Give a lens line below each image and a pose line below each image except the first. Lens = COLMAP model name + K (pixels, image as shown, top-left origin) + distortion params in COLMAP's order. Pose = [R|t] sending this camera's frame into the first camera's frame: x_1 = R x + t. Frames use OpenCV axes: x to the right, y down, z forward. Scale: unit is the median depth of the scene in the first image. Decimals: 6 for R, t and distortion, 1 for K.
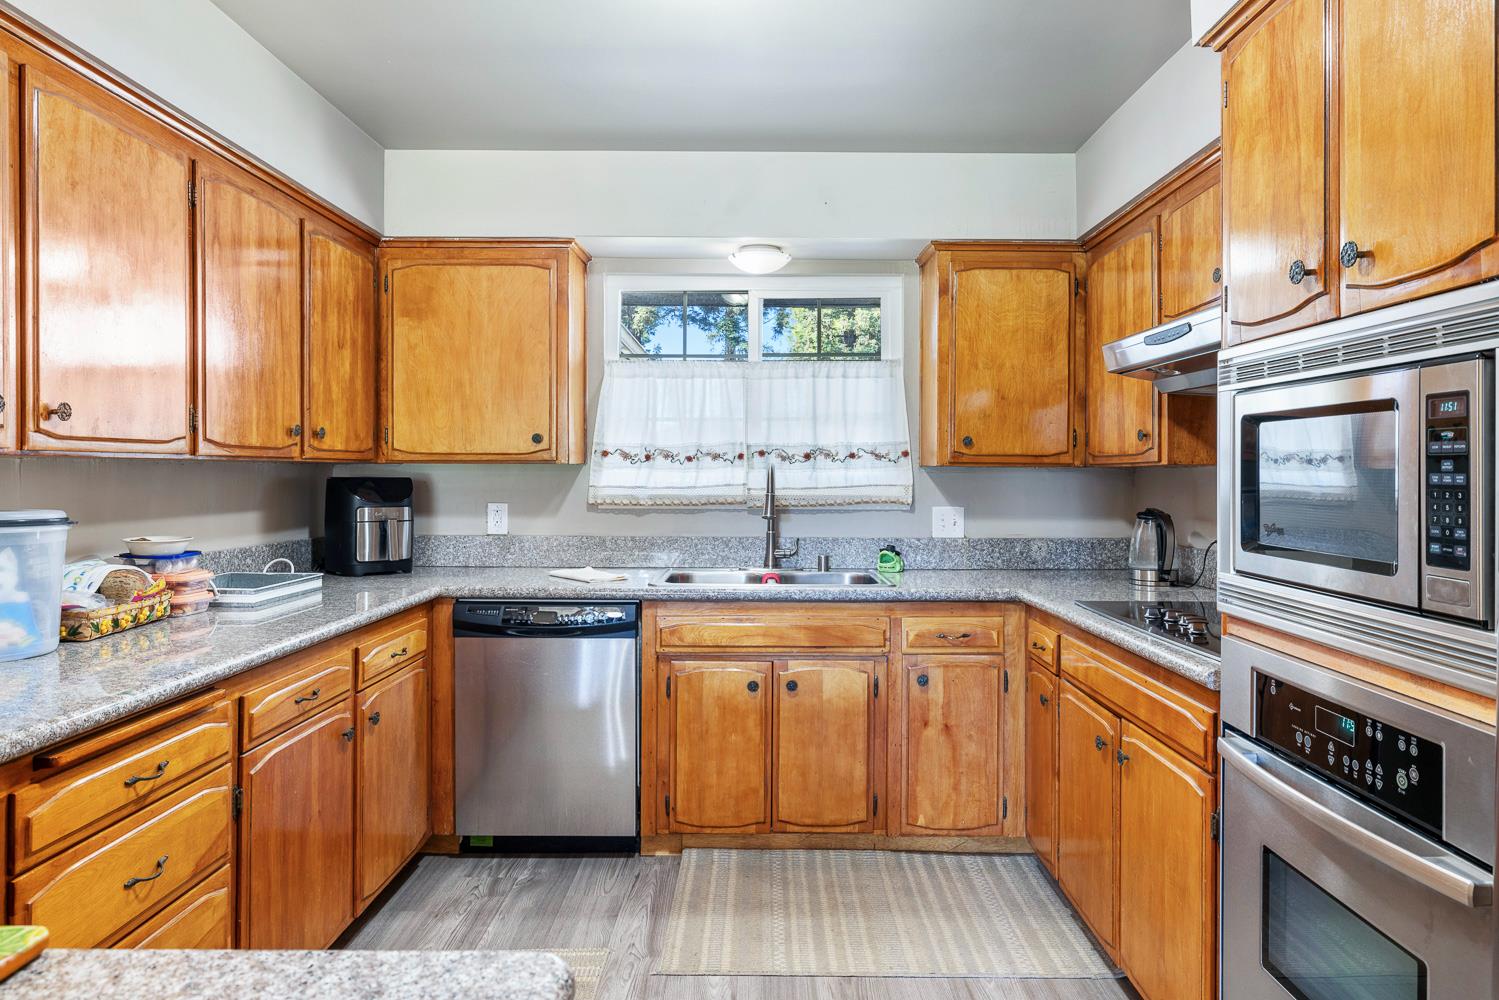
lens RADIAL K [[927.4, 0, 749.5], [0, 927.4, 476.7], [0, 0, 1]] dist [-0.028996, 0.001193]
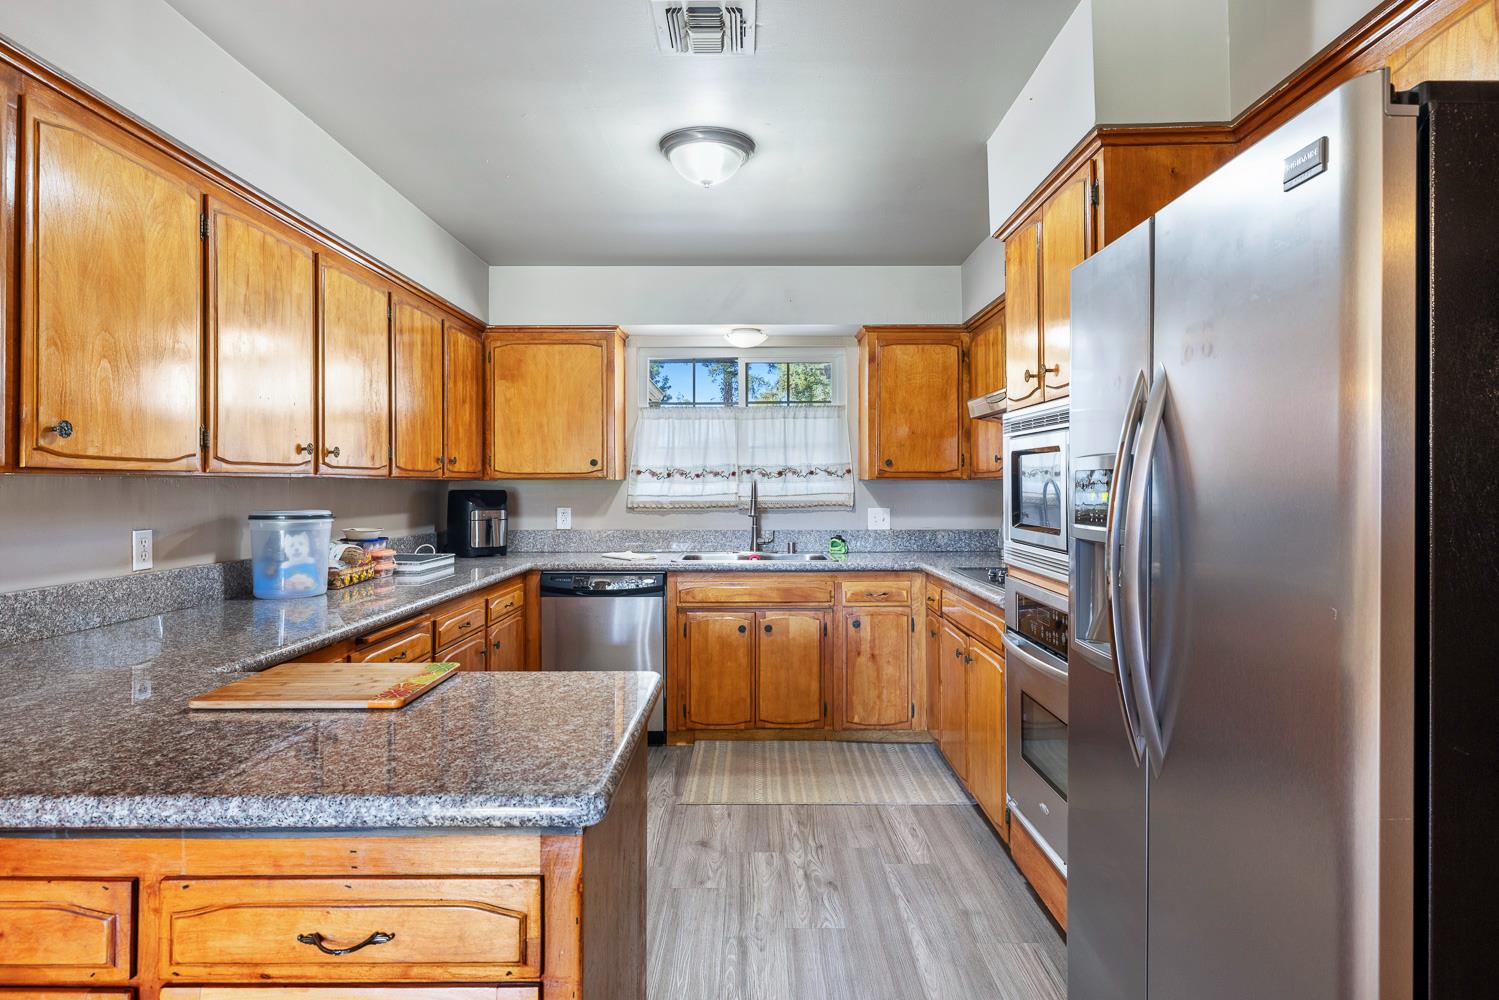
lens RADIAL K [[805.4, 0, 748.7], [0, 805.4, 484.5], [0, 0, 1]] dist [-0.001322, -0.000375]
pose [[0.999973, -0.006089, 0.004214, 0.010284], [0.006110, 0.999969, -0.004933, 0.001219], [-0.004184, 0.004958, 0.999979, -0.294428]]
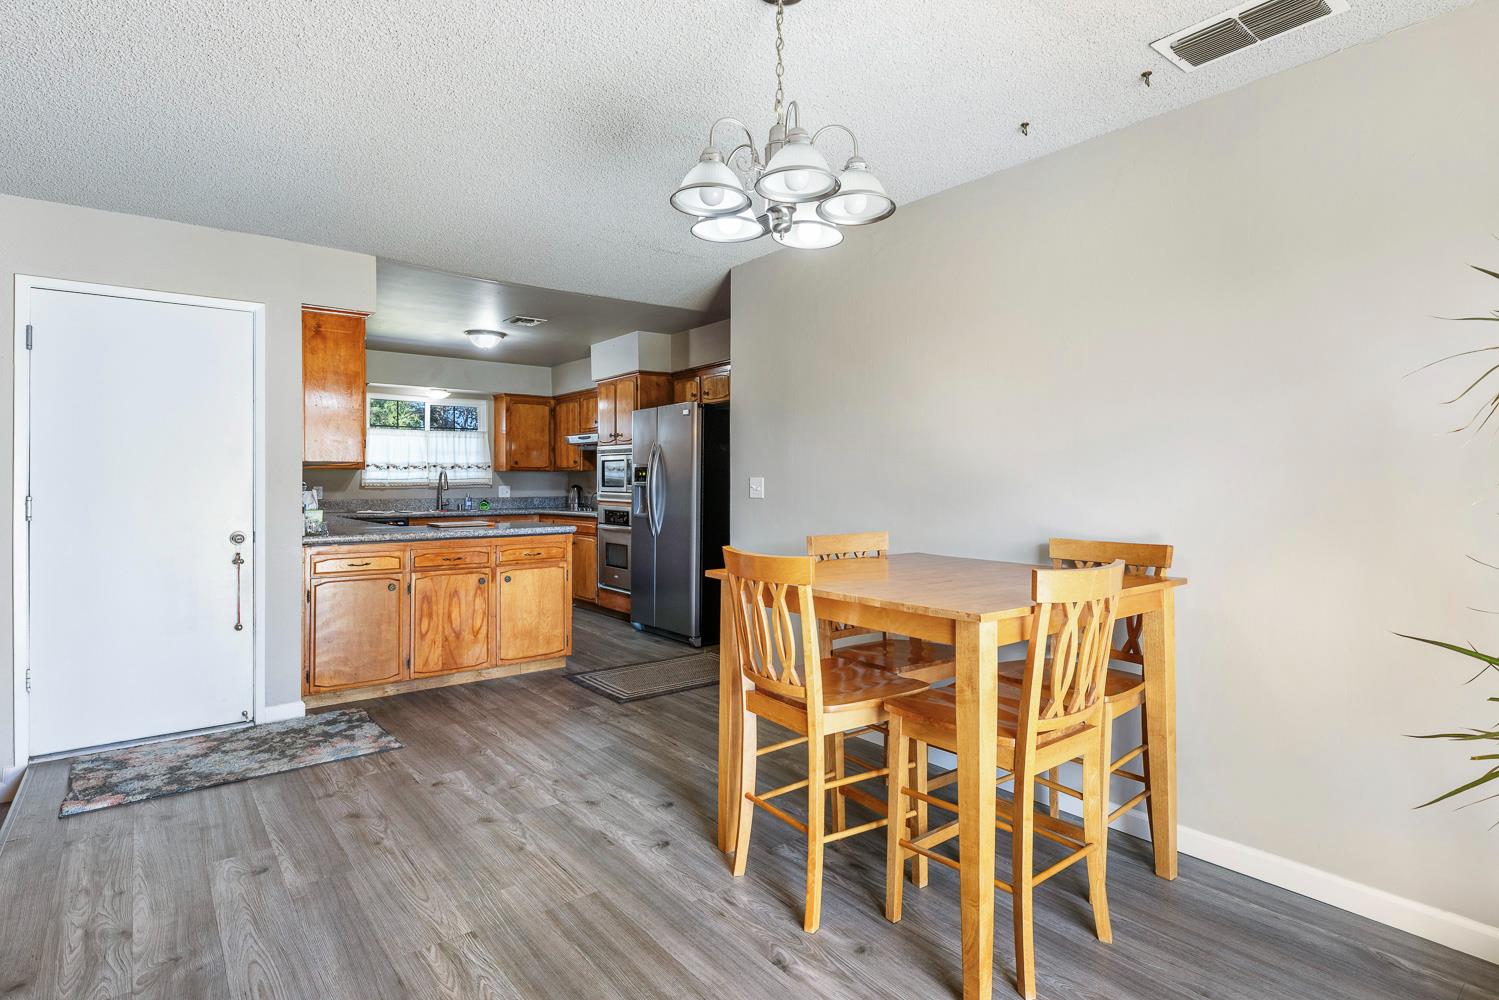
lens RADIAL K [[774.9, 0, 752.4], [0, 774.9, 489.0], [0, 0, 1]] dist [0.001817, 0.000674]
pose [[0.775752, -0.010666, 0.630948, -0.803245], [0.006279, 0.999938, 0.009183, 0.030119], [-0.631007, -0.003162, 0.775771, -1.502860]]
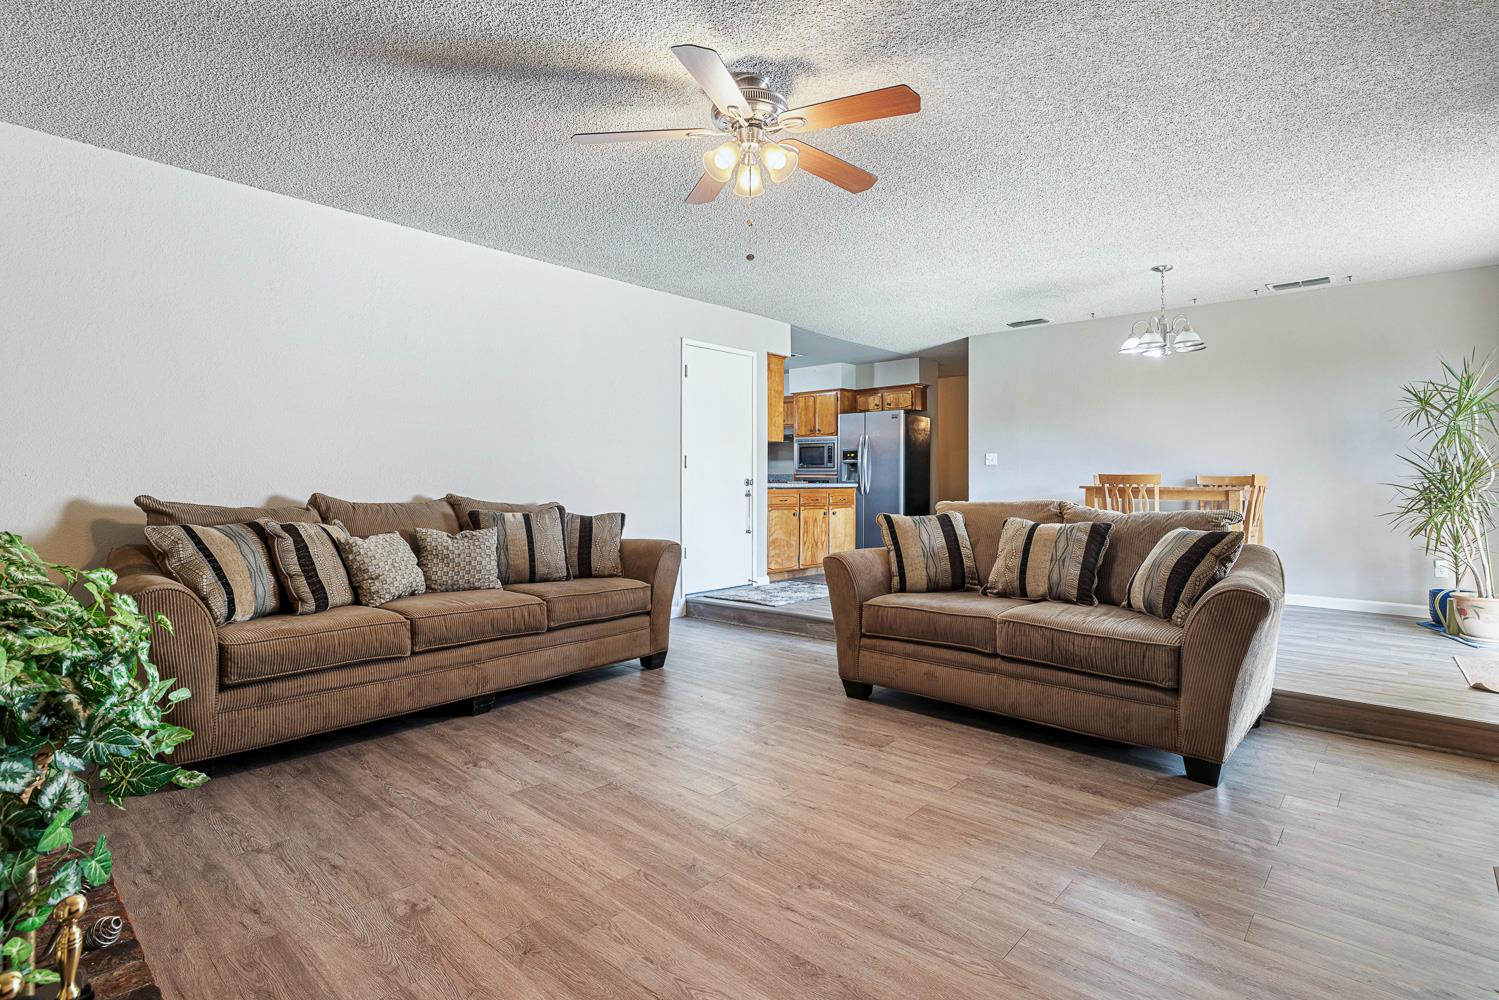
lens RADIAL K [[727.3, 0, 750.7], [0, 727.3, 491.1], [0, 0, 1]] dist [-0.000653, -0.000017]
pose [[0.659860, -0.013573, 0.751266, -2.301492], [0.007396, 0.999906, 0.011569, 0.120231], [-0.751352, -0.002077, 0.659898, -1.397270]]
